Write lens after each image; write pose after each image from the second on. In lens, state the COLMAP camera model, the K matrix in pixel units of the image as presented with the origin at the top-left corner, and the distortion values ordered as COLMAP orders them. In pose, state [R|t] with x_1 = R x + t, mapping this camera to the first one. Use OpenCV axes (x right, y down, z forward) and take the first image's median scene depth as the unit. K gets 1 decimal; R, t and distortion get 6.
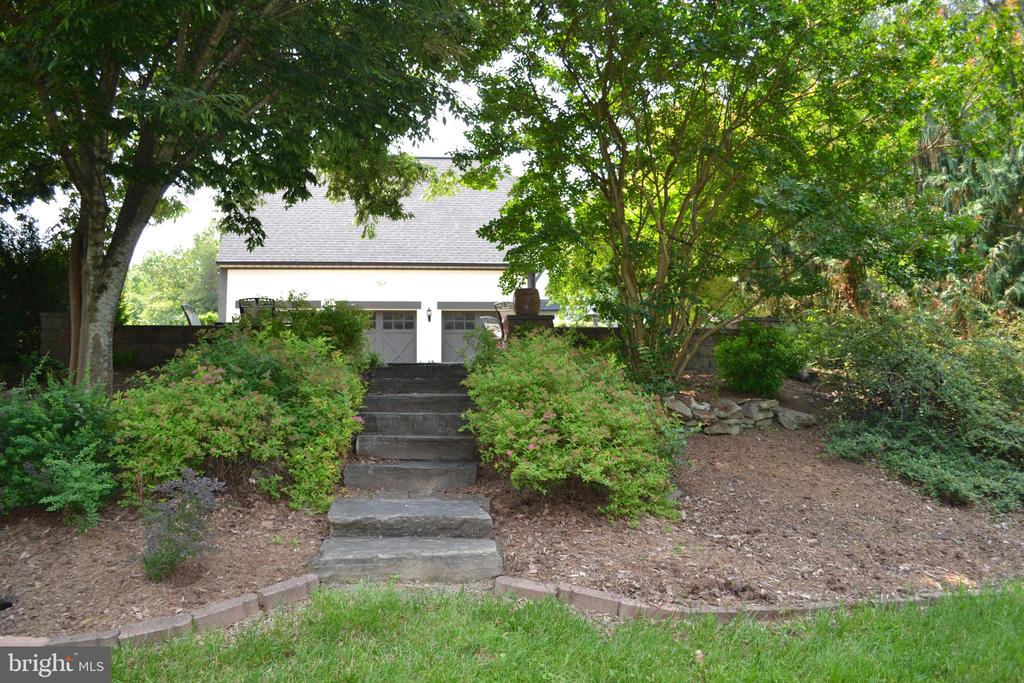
lens RADIAL K [[804.5, 0, 511.6], [0, 804.5, 342.5], [0, 0, 1]] dist [-0.067846, -0.001886]
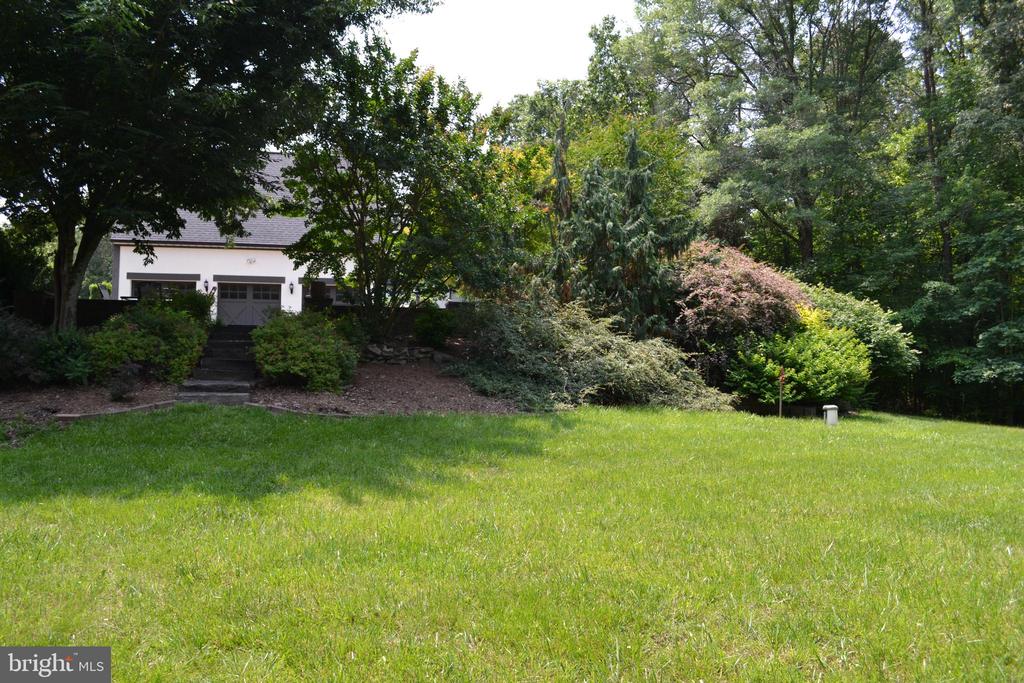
lens RADIAL K [[804.5, 0, 512.2], [0, 804.5, 337.5], [0, 0, 1]] dist [-0.067846, -0.001886]
pose [[0.991383, 0.018710, 0.129654, 0.379403], [-0.022826, 0.999279, 0.030329, -0.021566], [-0.128993, -0.033027, 0.991095, -1.294198]]
